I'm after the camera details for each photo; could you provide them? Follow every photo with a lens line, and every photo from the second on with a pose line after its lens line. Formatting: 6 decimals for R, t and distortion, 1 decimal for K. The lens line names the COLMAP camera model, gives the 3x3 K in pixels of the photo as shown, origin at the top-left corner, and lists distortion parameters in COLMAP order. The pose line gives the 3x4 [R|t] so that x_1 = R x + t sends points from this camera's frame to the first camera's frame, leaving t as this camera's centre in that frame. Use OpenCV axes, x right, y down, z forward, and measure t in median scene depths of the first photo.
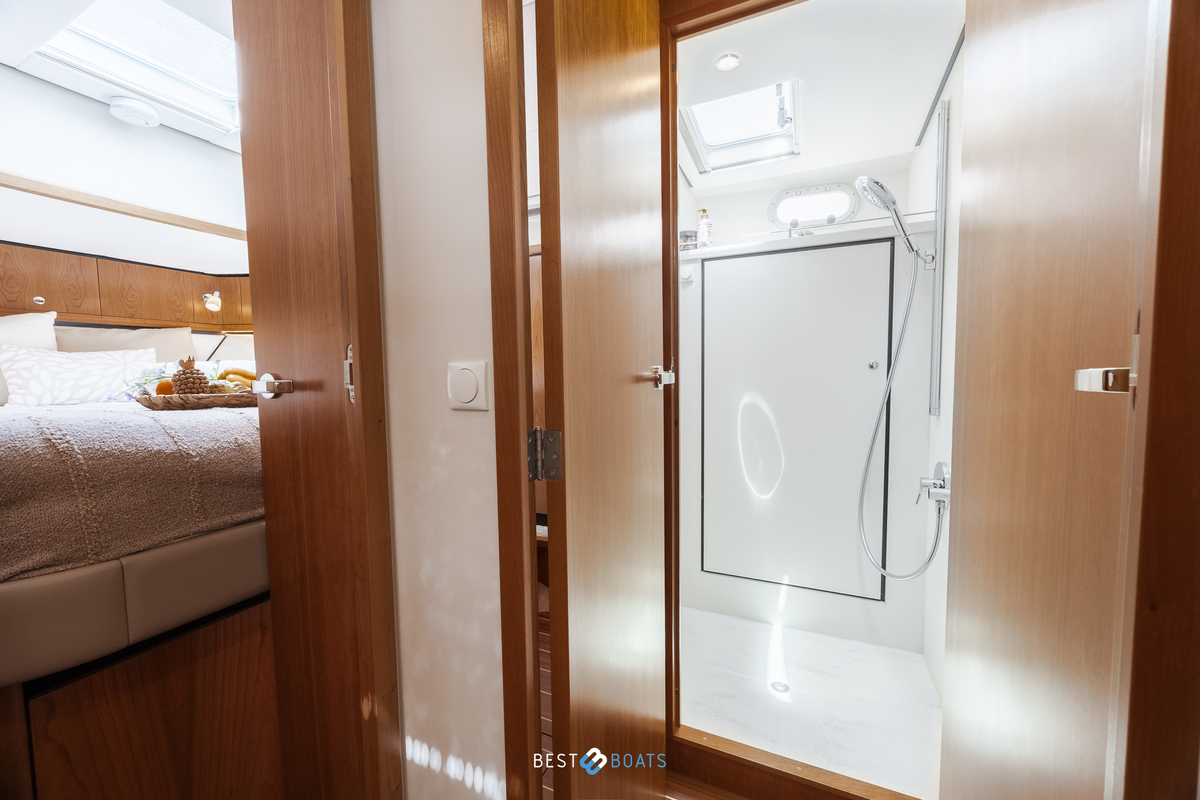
lens RADIAL K [[460.7, 0, 598.3], [0, 460.7, 401.6], [0, 0, 1]] dist [0.001047, -0.000172]
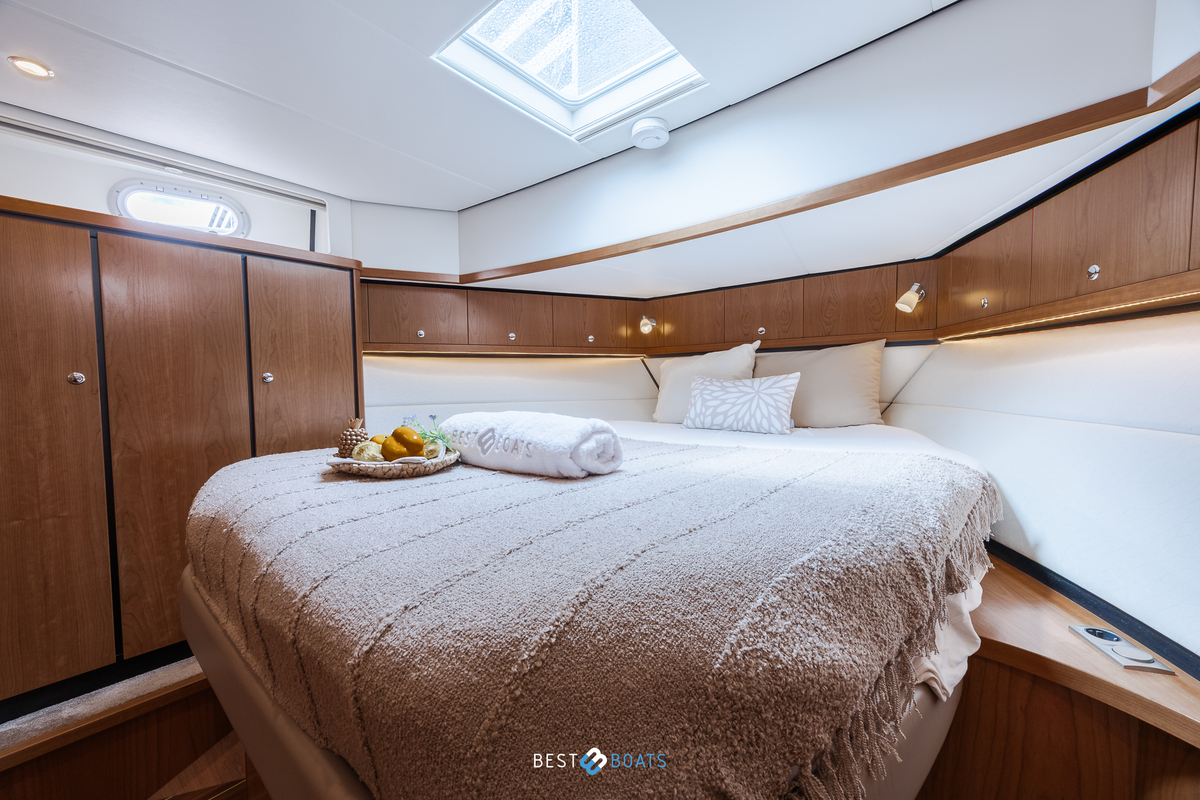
lens RADIAL K [[460.7, 0, 598.3], [0, 460.7, 401.6], [0, 0, 1]] dist [0.001047, -0.000172]
pose [[-0.263028, 0.063855, -0.962673, -0.033746], [-0.044509, 0.995942, 0.078222, -0.121645], [0.963761, 0.063422, -0.259118, 0.936726]]
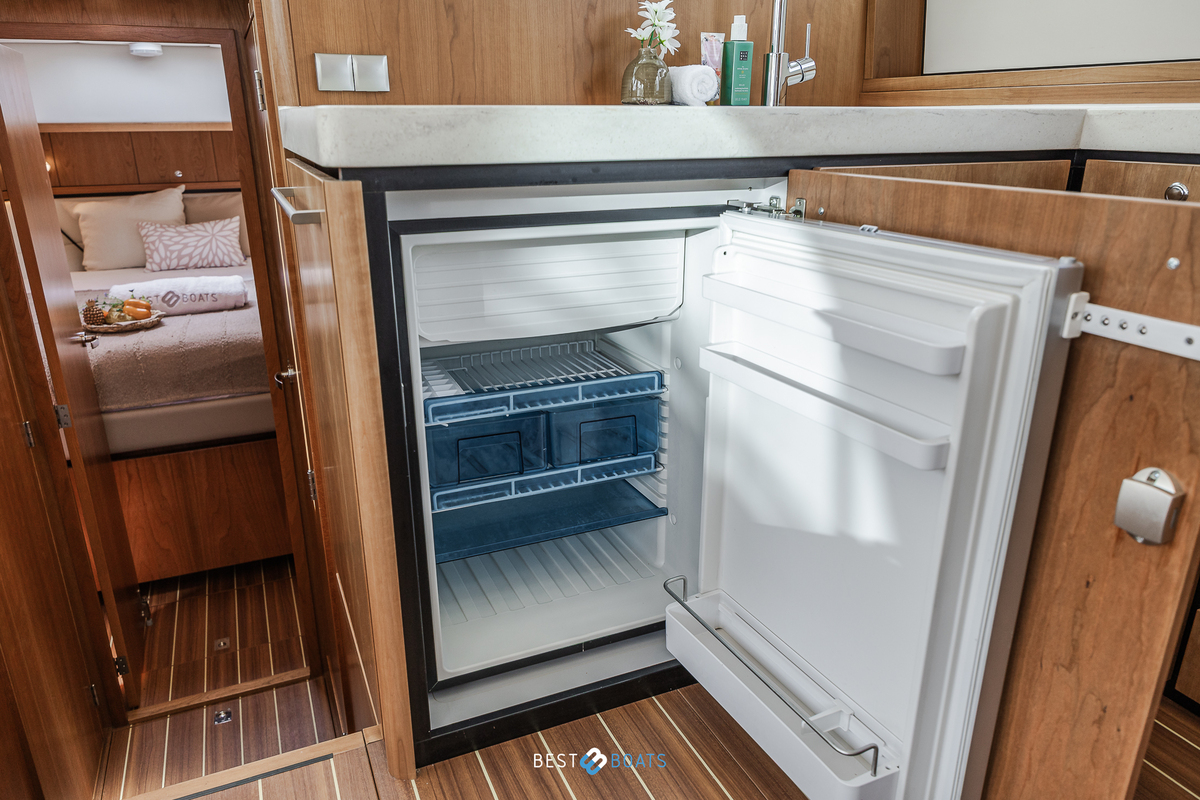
lens RADIAL K [[804.2, 0, 596.5], [0, 804.2, 399.4], [0, 0, 1]] dist [-0.001850, -0.000090]
pose [[0.756579, 0.232616, -0.611128, 1.107716], [-0.052477, 0.953171, 0.297843, -0.350109], [0.651793, -0.193272, 0.733356, 0.036939]]
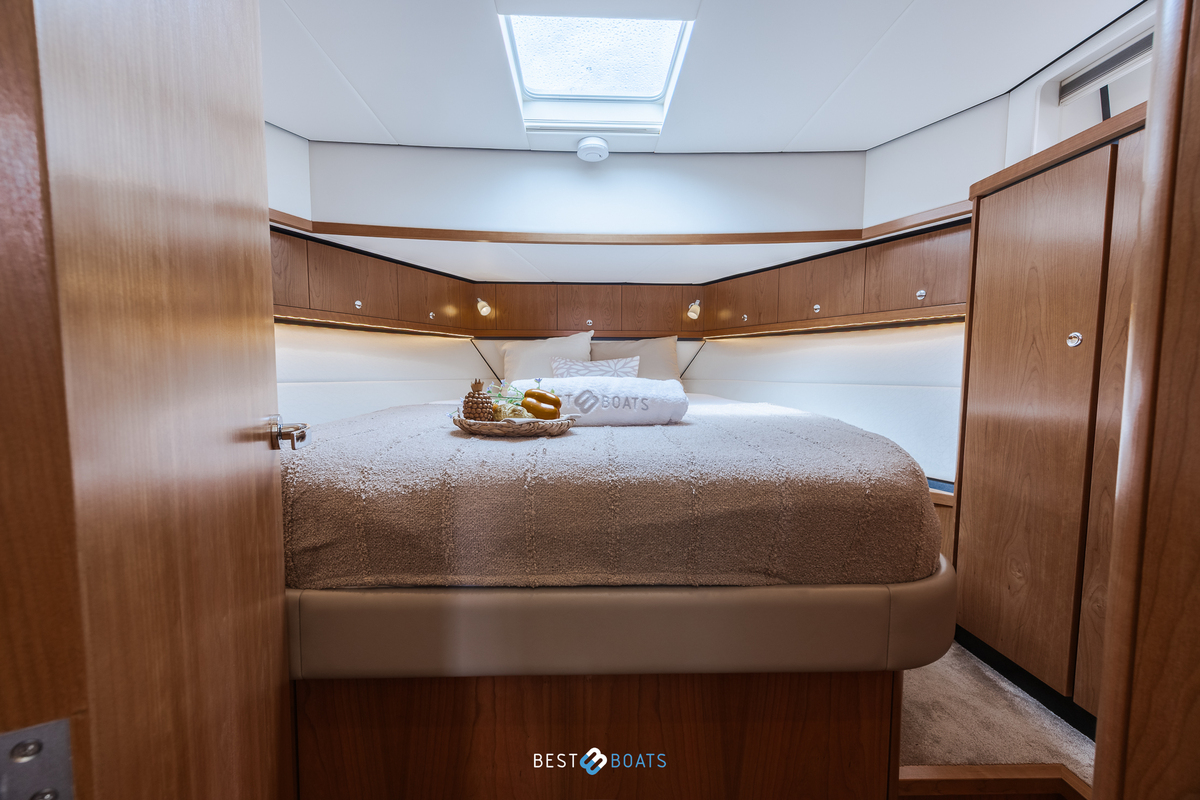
lens RADIAL K [[460.7, 0, 598.3], [0, 460.7, 401.6], [0, 0, 1]] dist [0.001047, -0.000172]
pose [[0.451662, 0.077867, -0.888784, 0.032881], [-0.067461, 0.996313, 0.053005, -0.061638], [0.889635, 0.036018, 0.455250, 0.416997]]
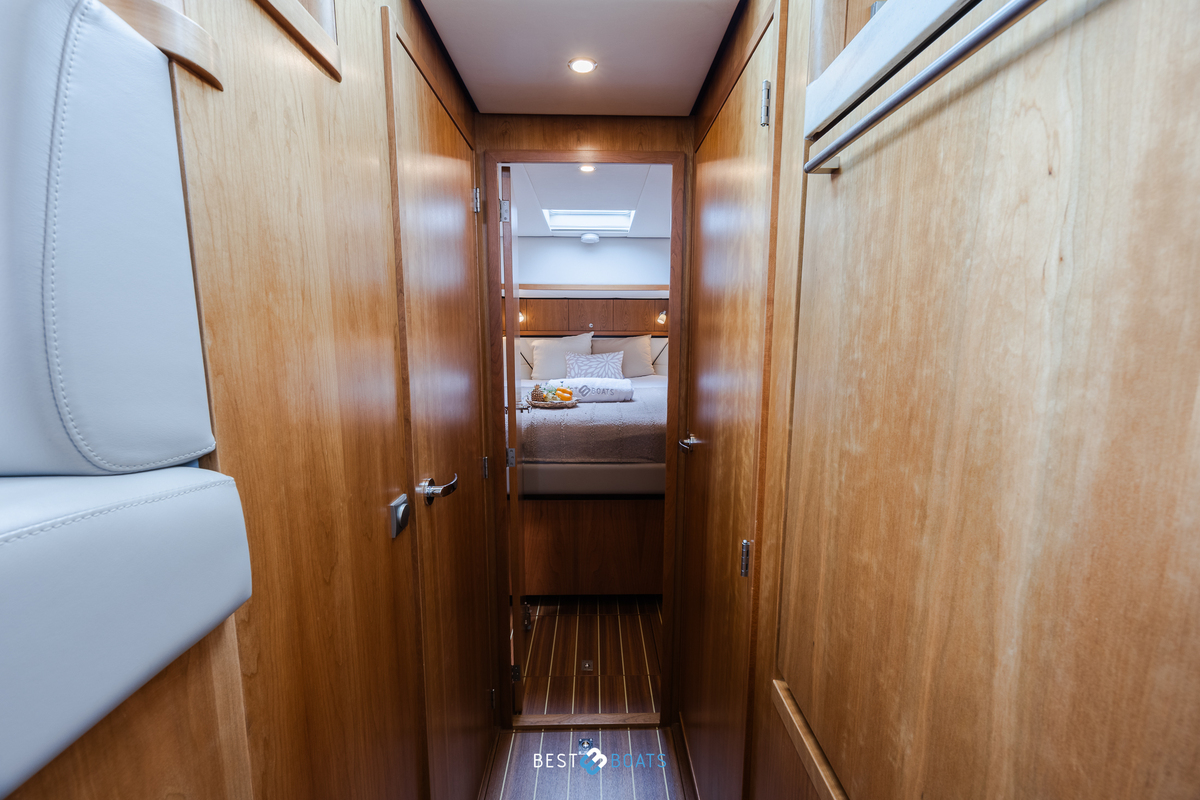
lens RADIAL K [[474.7, 0, 600.0], [0, 474.7, 400.0], [0, 0, 1]] dist [-0.000245, -0.000070]
pose [[0.435963, 0.149940, -0.887386, 0.672872], [-0.066387, 0.988695, 0.134442, -0.182480], [0.897513, 0.000299, 0.440988, 0.139256]]
